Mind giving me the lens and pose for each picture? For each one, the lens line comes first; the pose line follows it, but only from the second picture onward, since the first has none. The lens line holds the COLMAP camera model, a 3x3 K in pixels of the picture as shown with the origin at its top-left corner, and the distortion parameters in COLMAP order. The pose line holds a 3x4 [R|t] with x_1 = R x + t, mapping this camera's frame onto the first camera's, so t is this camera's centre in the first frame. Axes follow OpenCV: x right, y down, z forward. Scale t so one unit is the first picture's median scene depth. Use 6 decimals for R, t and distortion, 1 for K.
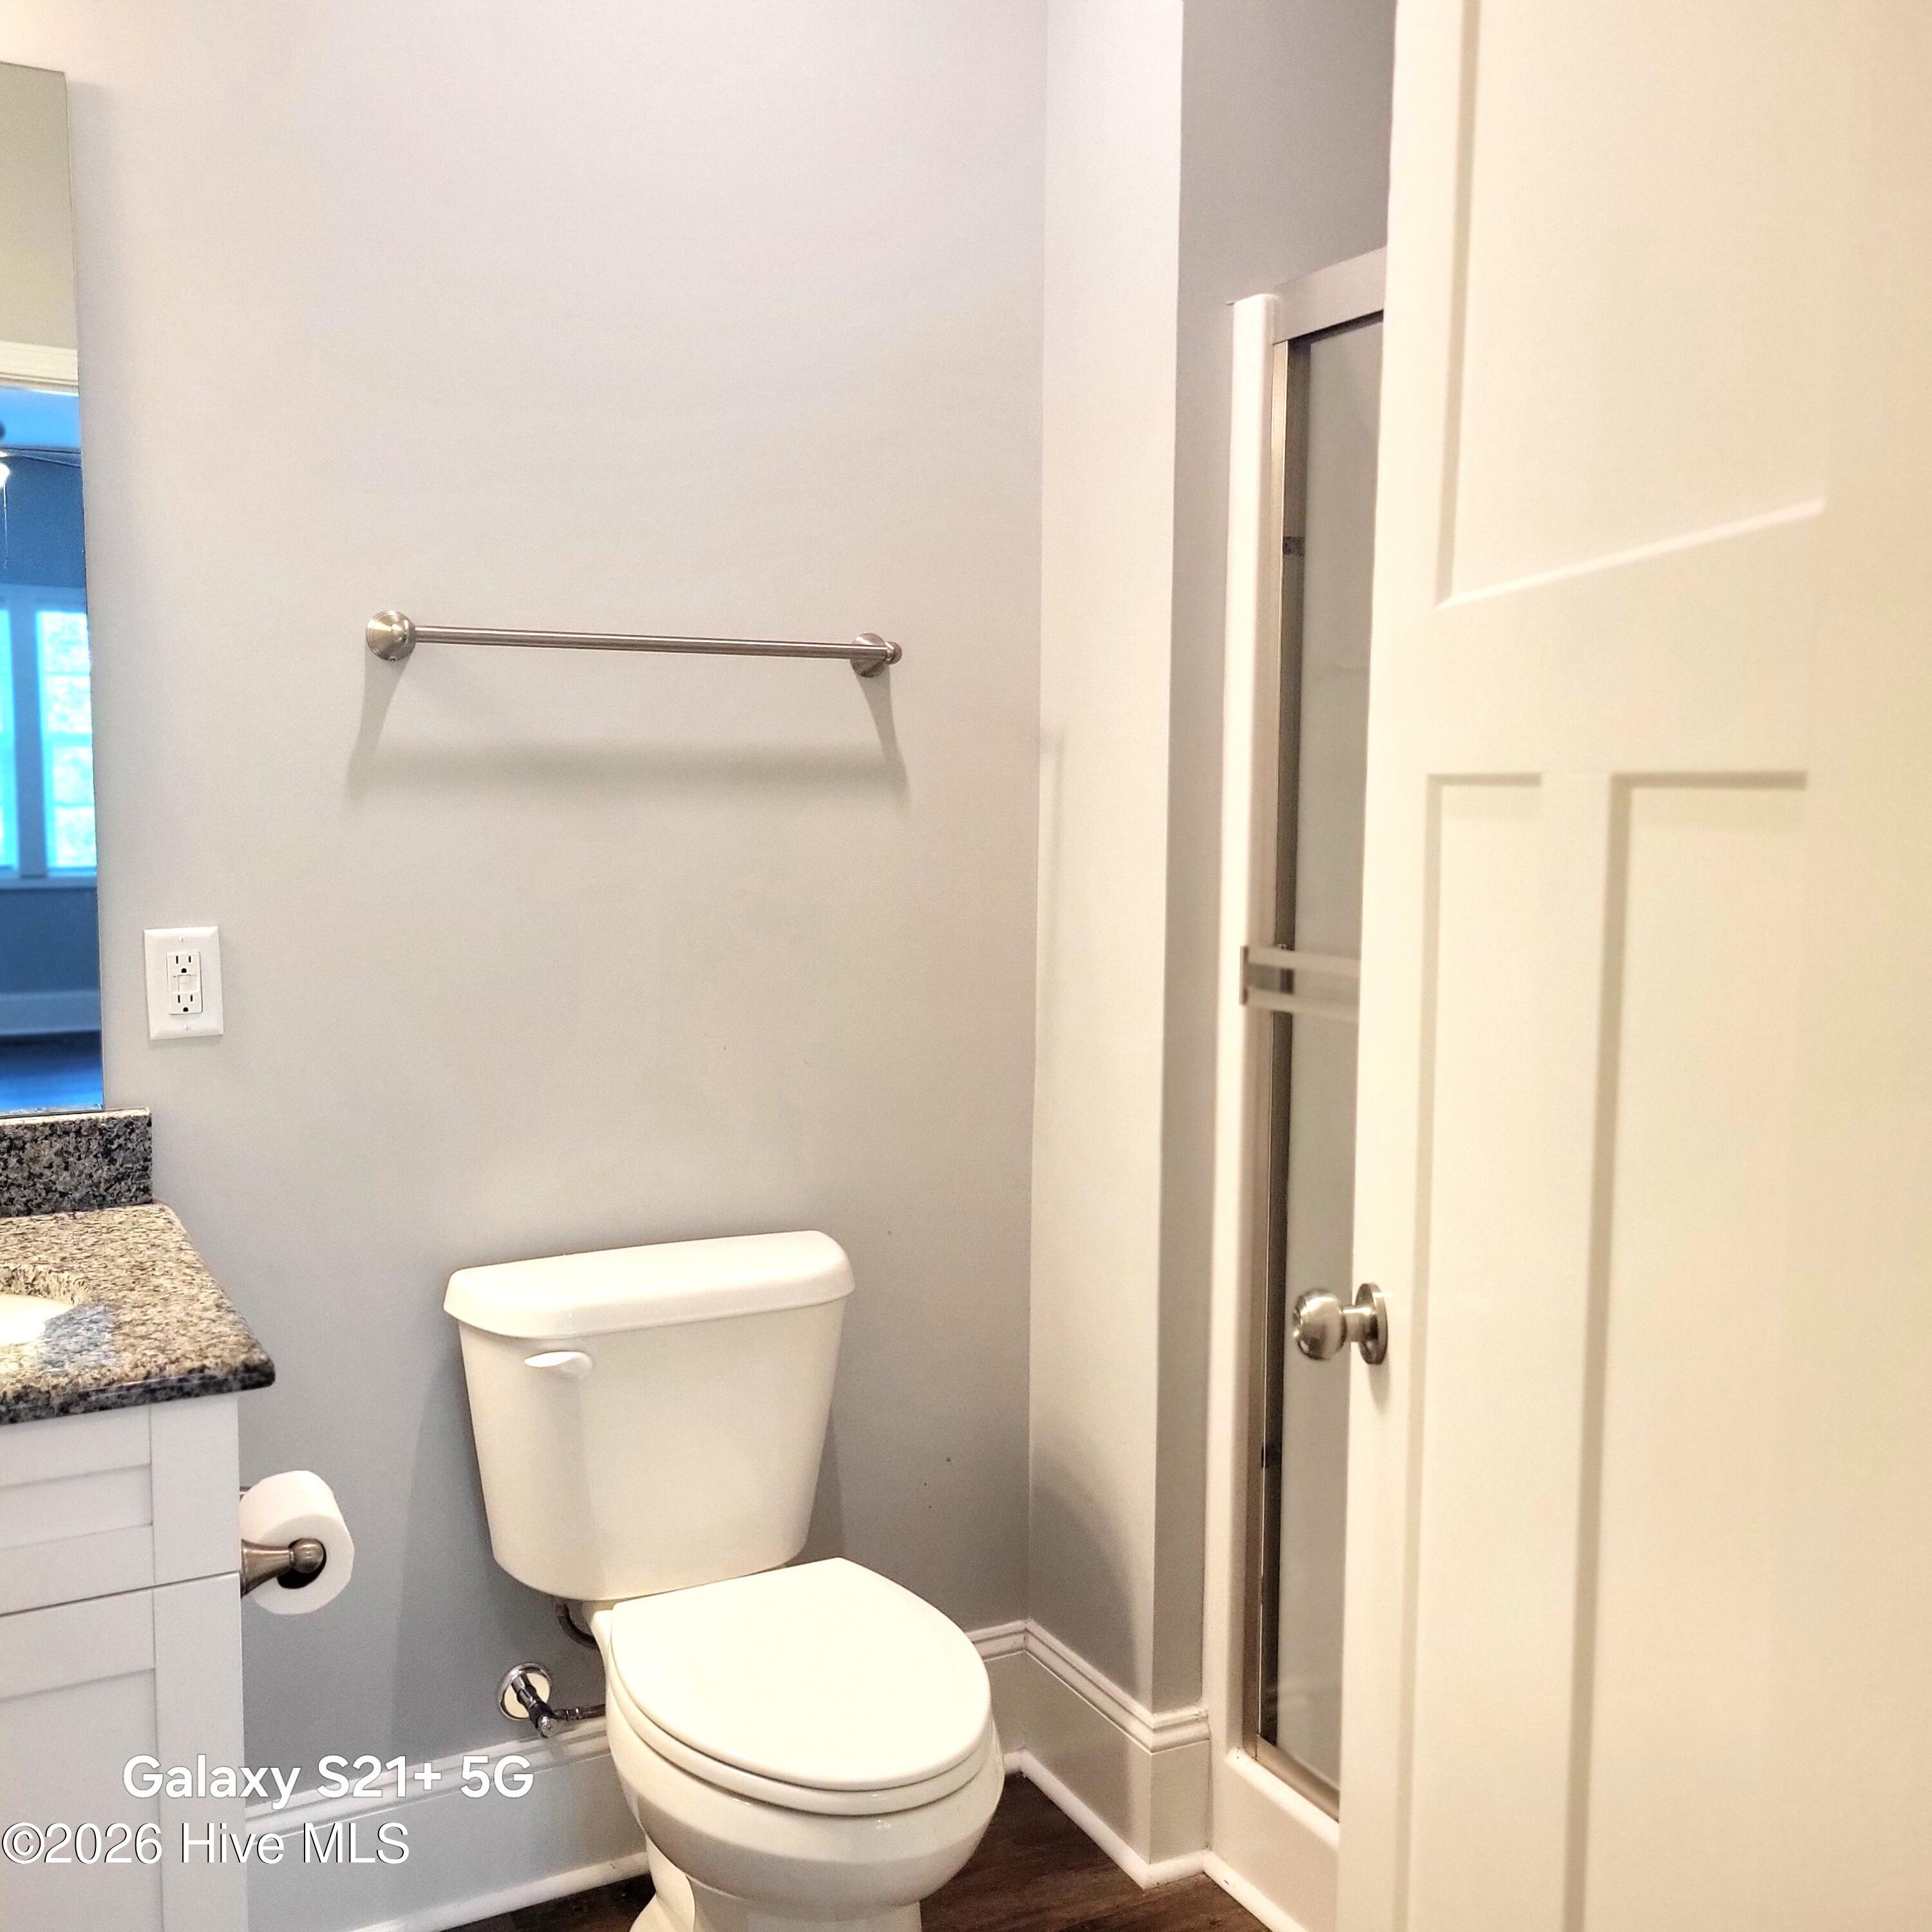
lens RADIAL K [[1923.9, 0, 966.0], [0, 1923.9, 966.0], [0, 0, 1]] dist [0.049344, -0.040037]
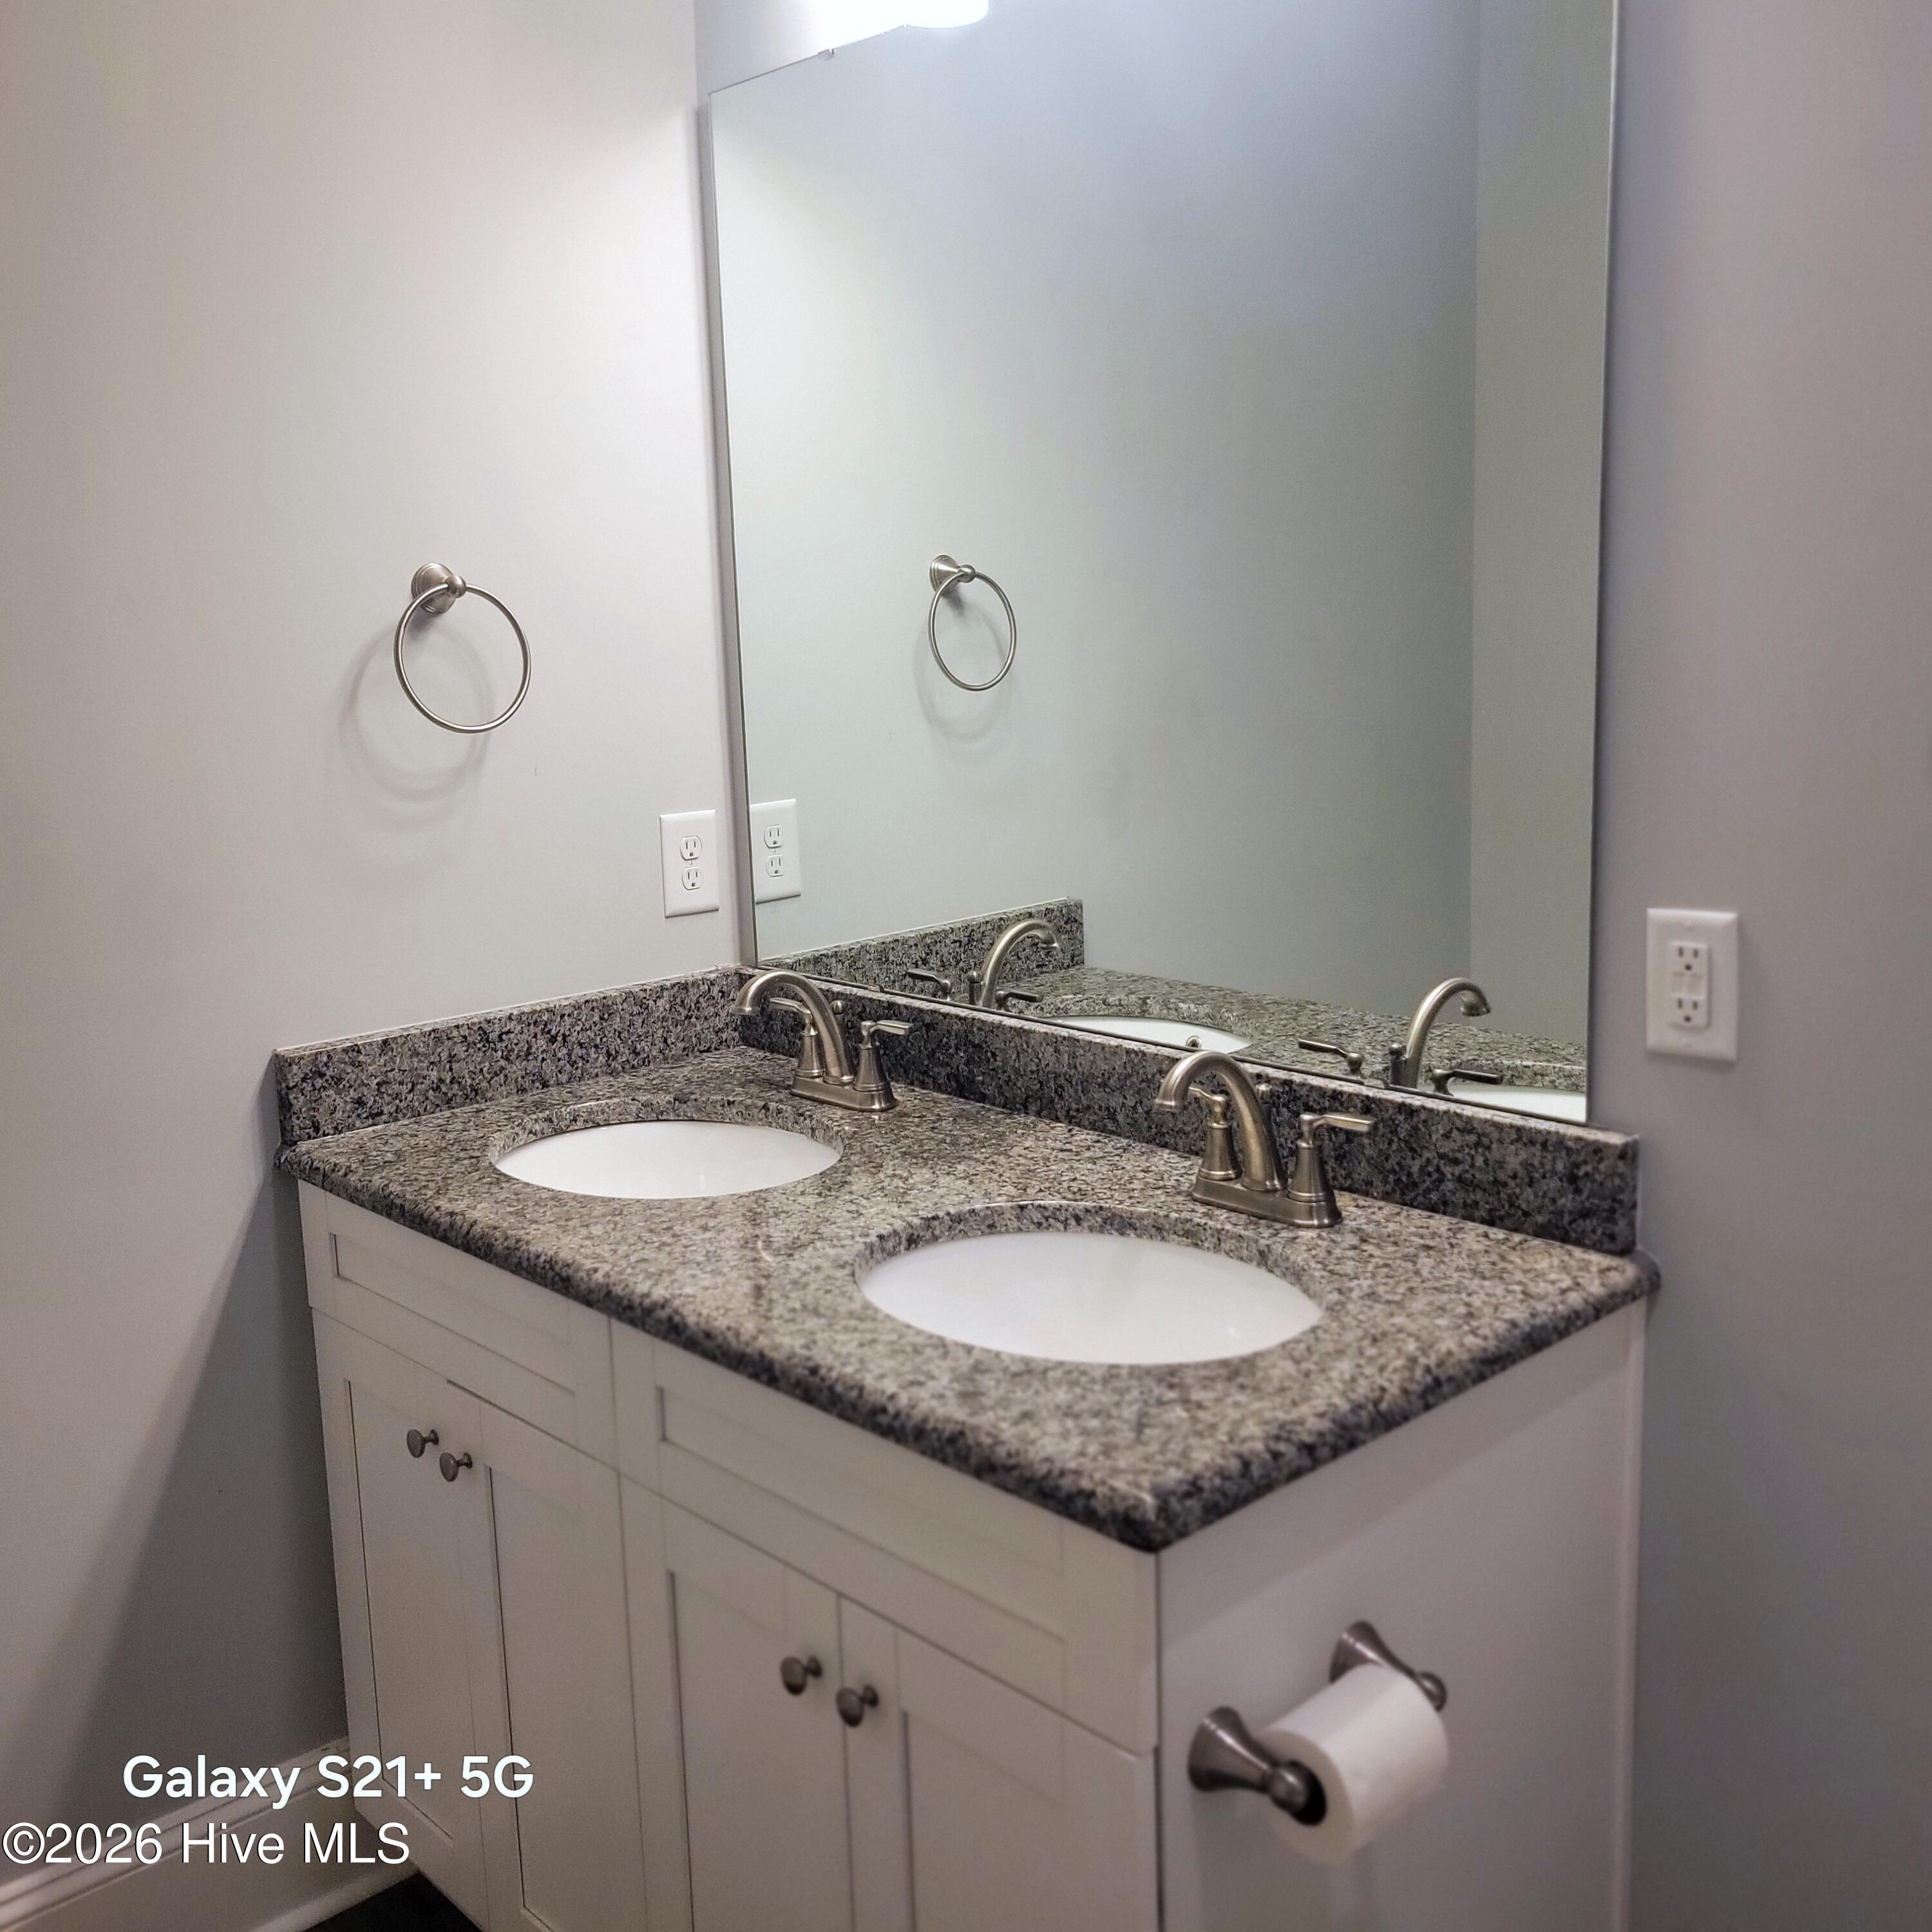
lens RADIAL K [[1923.9, 0, 966.0], [0, 1923.9, 966.0], [0, 0, 1]] dist [0.049344, -0.040037]
pose [[0.265773, 0.162569, -0.950230, 0.234139], [-0.070110, 0.986328, 0.149136, -0.091683], [0.961483, 0.026984, 0.273537, 0.541672]]
